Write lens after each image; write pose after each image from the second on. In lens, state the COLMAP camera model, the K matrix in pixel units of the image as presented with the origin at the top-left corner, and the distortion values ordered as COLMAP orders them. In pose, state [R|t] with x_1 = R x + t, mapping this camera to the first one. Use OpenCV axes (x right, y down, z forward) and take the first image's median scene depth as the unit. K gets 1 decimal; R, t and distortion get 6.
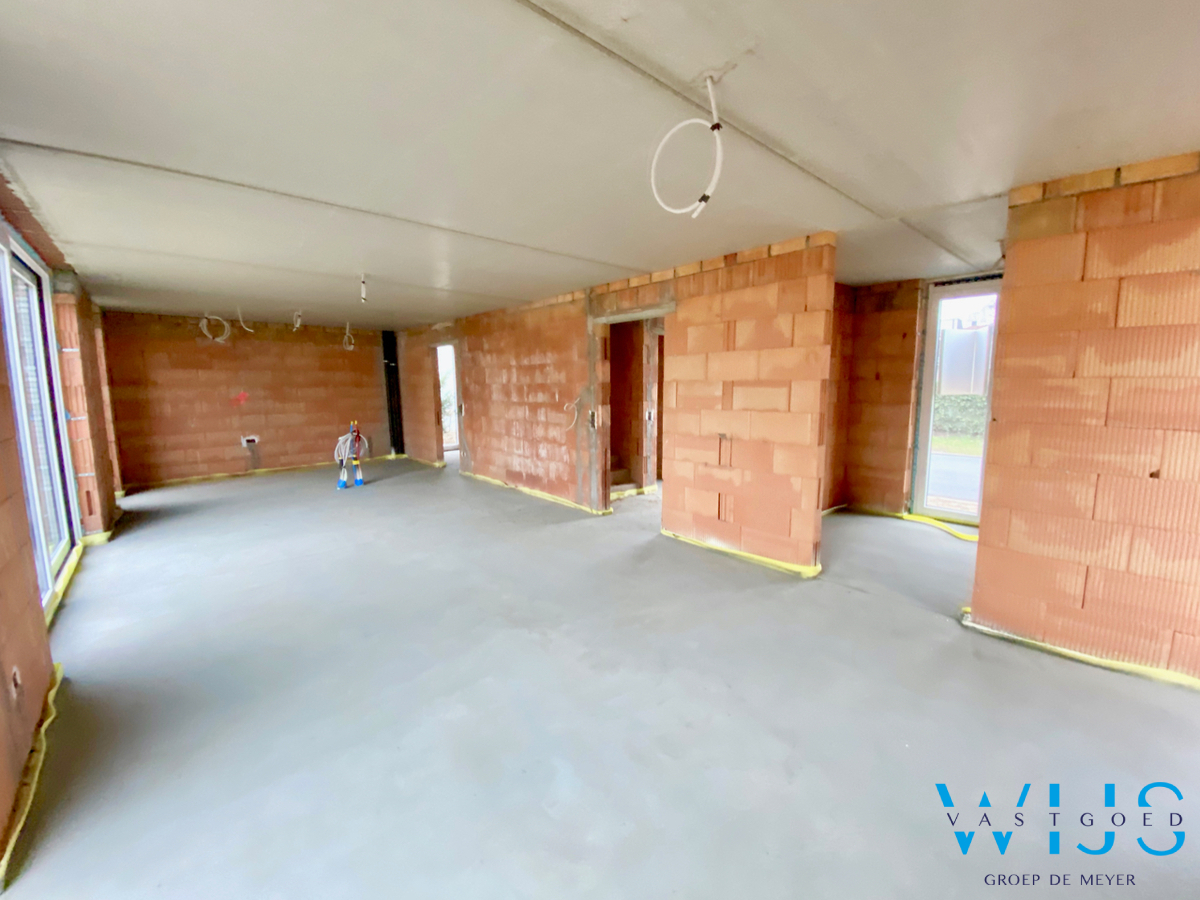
lens RADIAL K [[491.9, 0, 590.2], [0, 491.9, 443.1], [0, 0, 1]] dist [-0.008925, -0.000360]
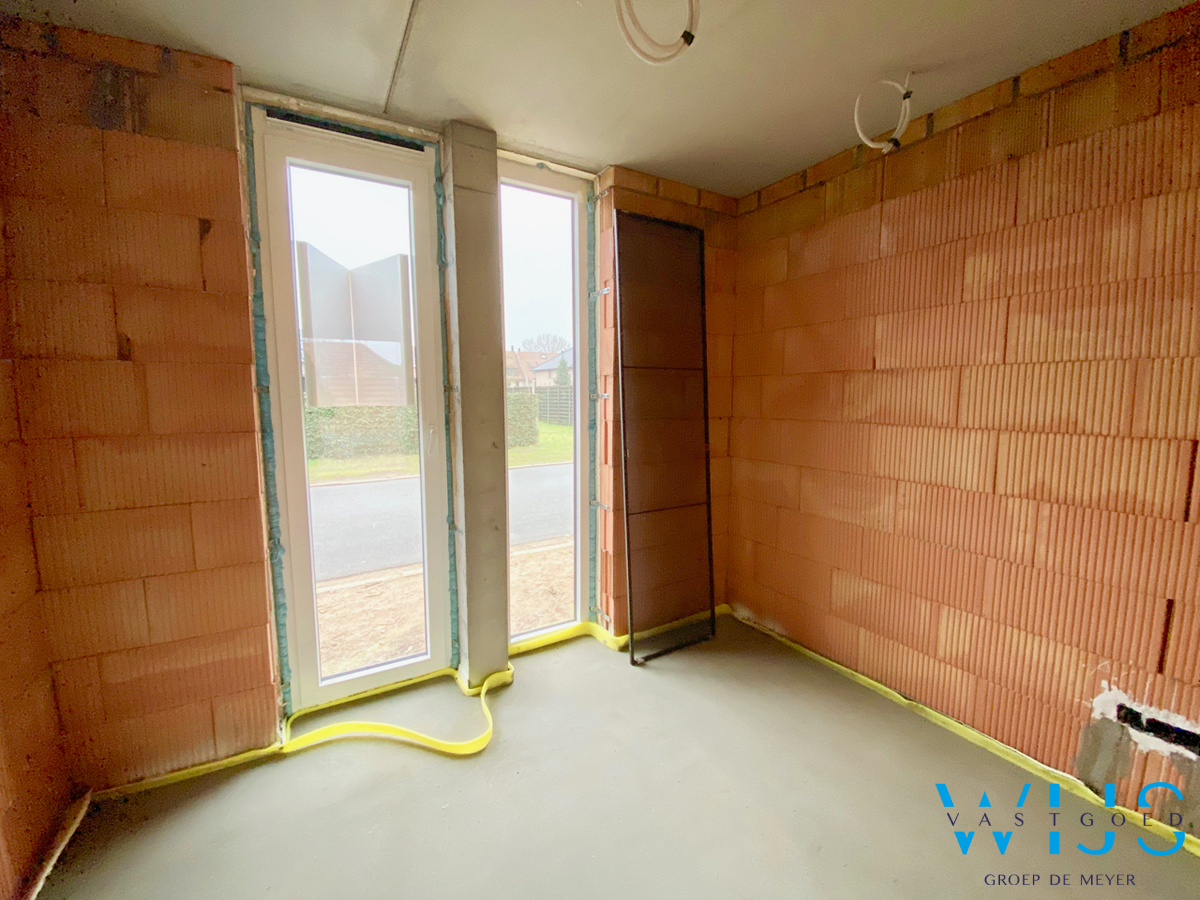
lens RADIAL K [[491.9, 0, 599.2], [0, 491.9, 444.7], [0, 0, 1]] dist [-0.008925, -0.000360]
pose [[0.167085, -0.088058, 0.982002, 0.346244], [0.122987, 0.990086, 0.067856, -0.065055], [-0.978242, 0.109436, 0.176258, 0.686923]]
